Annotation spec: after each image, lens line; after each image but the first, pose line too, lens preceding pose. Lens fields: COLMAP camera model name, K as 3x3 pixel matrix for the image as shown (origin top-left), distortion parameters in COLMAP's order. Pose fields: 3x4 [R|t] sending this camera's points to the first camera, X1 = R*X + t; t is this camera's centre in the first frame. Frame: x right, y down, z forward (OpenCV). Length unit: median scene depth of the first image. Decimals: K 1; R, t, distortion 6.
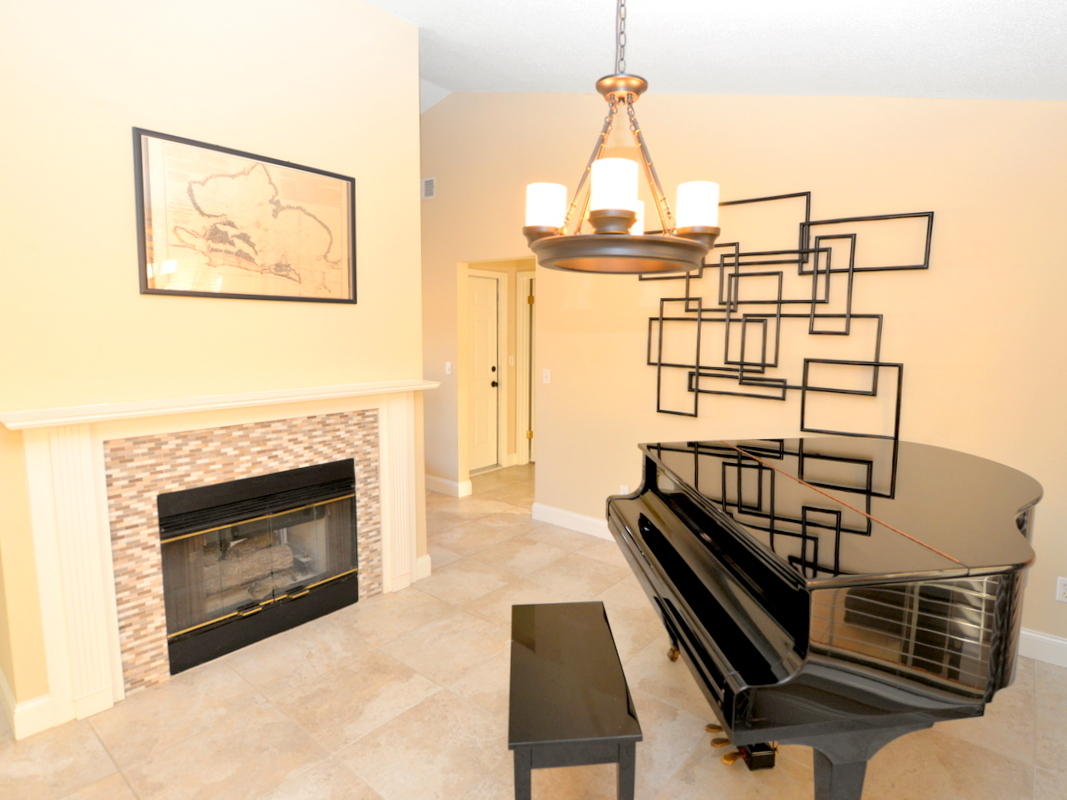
lens RADIAL K [[592.0, 0, 536.7], [0, 592.0, 386.2], [0, 0, 1]] dist [-0.006280, -0.000862]
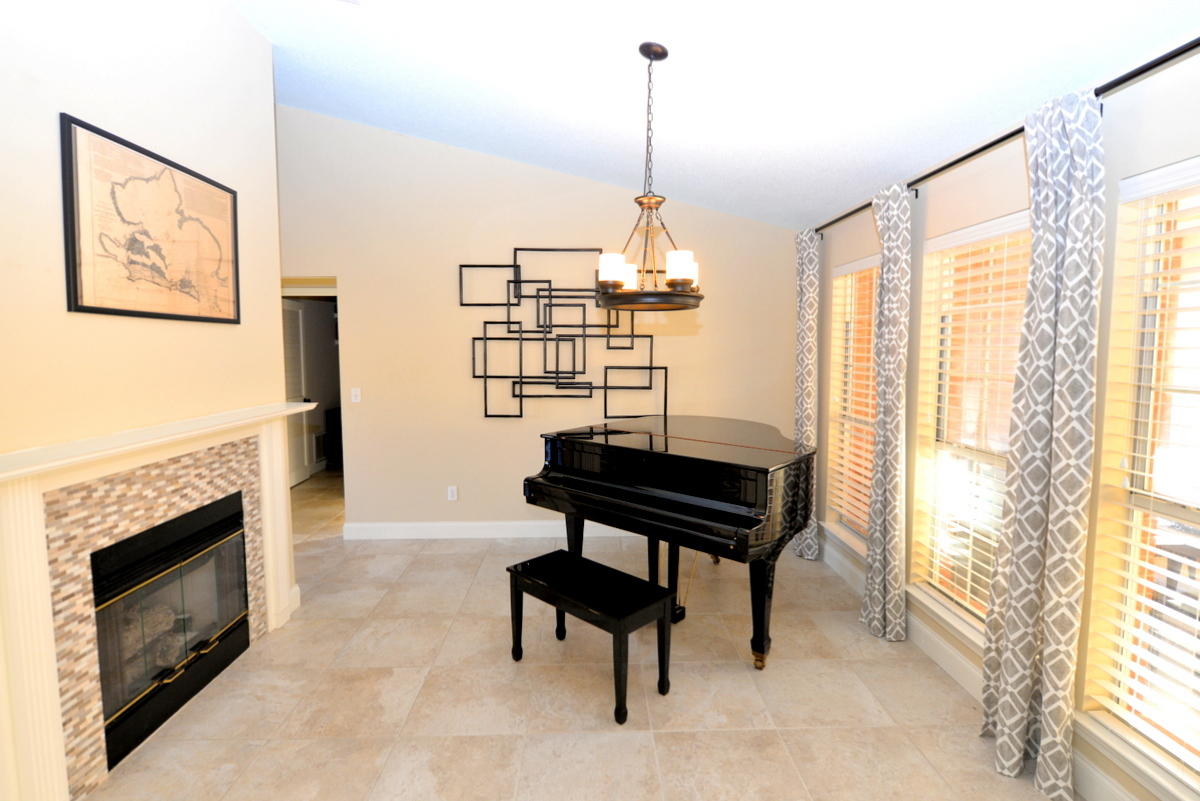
lens RADIAL K [[593.9, 0, 597.0], [0, 593.9, 385.3], [0, 0, 1]] dist [-0.010427, -0.001259]
pose [[0.769142, -0.053835, 0.636807, -0.529521], [0.074643, 0.997193, -0.005853, 0.005838], [-0.634704, 0.052035, 0.771001, -0.084898]]
